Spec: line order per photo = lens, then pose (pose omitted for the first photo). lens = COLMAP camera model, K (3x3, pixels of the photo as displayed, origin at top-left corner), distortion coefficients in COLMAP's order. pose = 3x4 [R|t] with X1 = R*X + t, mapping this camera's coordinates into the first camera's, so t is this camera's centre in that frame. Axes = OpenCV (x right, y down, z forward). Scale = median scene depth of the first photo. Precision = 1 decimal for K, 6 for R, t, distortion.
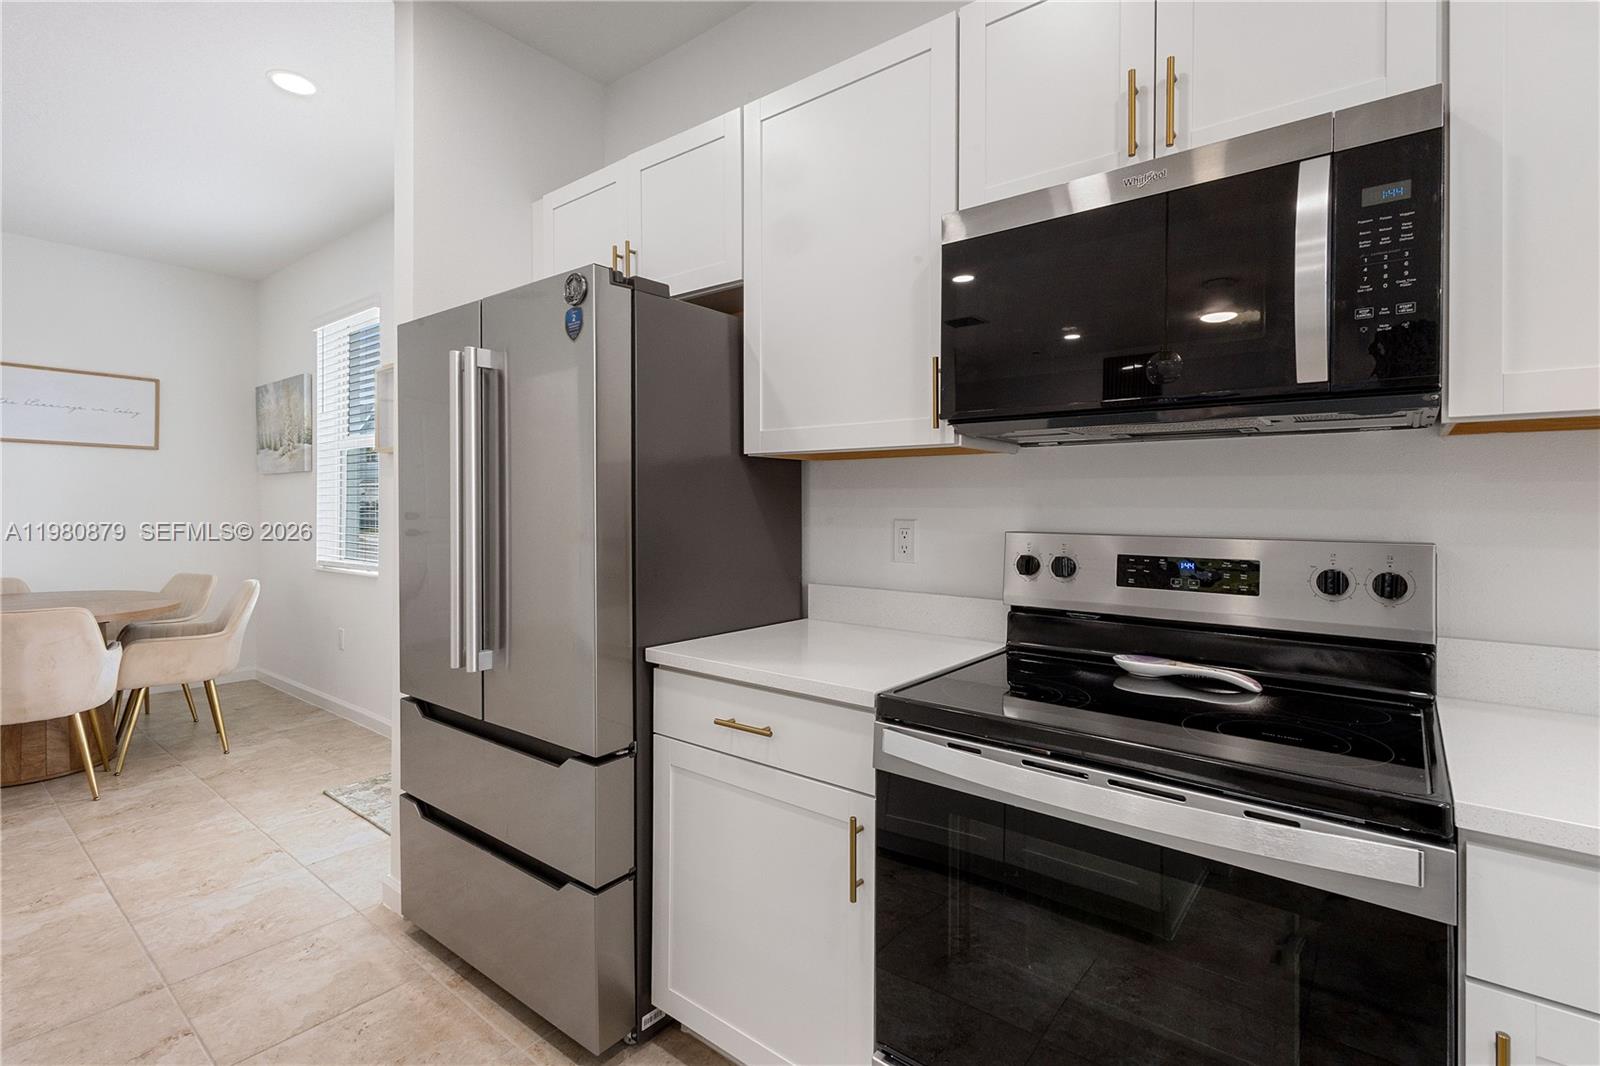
lens RADIAL K [[751.4, 0, 783.4], [0, 751.4, 505.9], [0, 0, 1]] dist [0.002929, 0.000372]
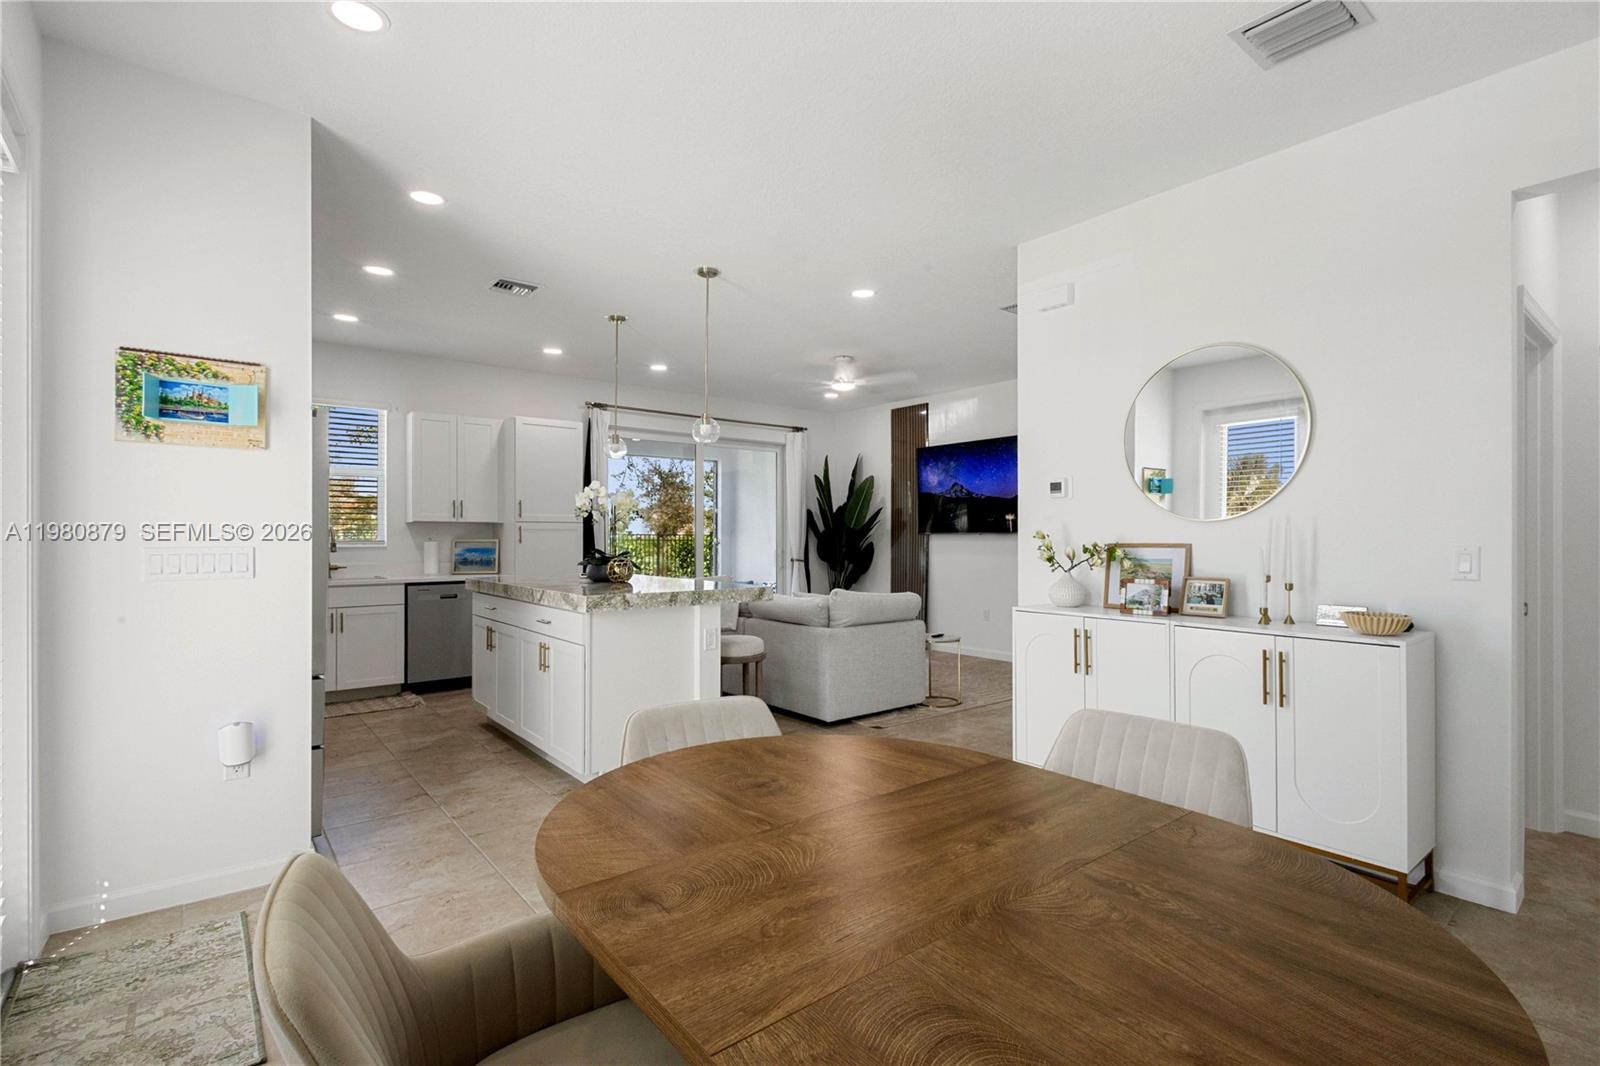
lens RADIAL K [[748.7, 0, 800.0], [0, 748.7, 533.0], [0, 0, 1]] dist [-0.001682, -0.000090]
pose [[-0.978777, -0.001237, 0.204924, -2.320435], [-0.002000, 0.999992, -0.003517, -0.005455], [-0.204918, -0.003852, -0.978772, 3.050508]]
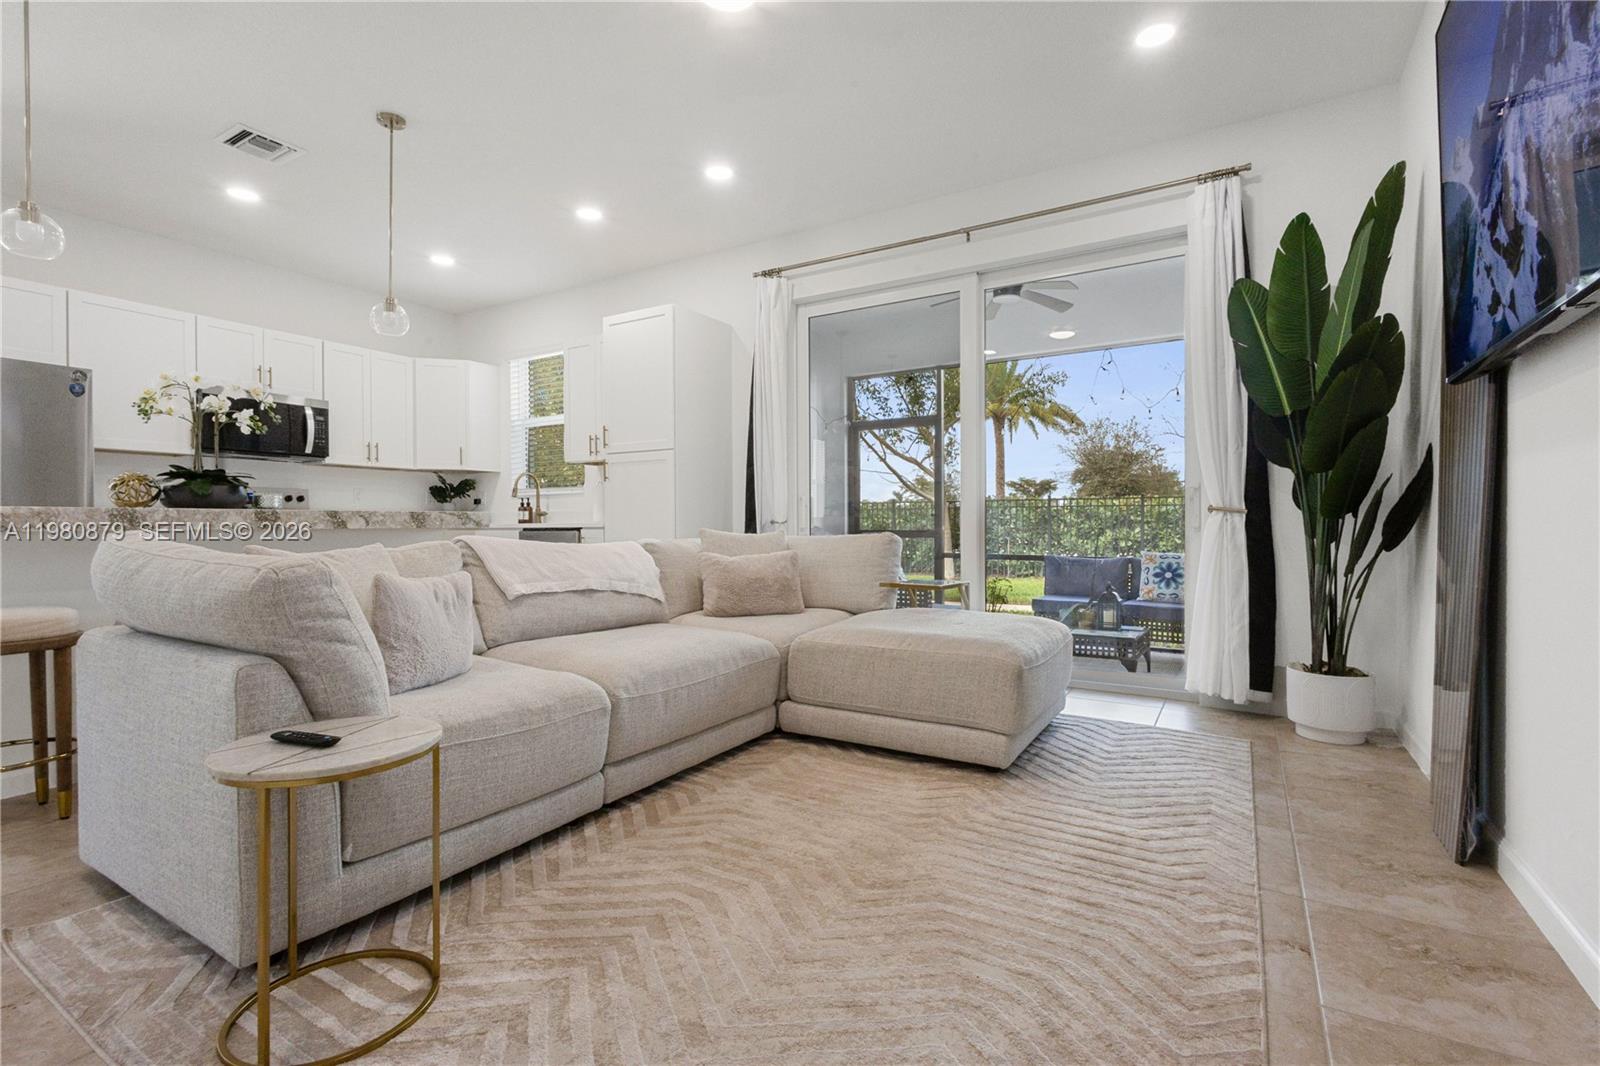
lens RADIAL K [[724.7, 0, 800.0], [0, 724.7, 533.0], [0, 0, 1]] dist [0.005561, 0.000393]
pose [[-0.149899, -0.016585, 0.988562, -3.144957], [0.007716, 0.999809, 0.017944, 0.208143], [-0.988671, 0.010318, -0.149743, -1.019620]]
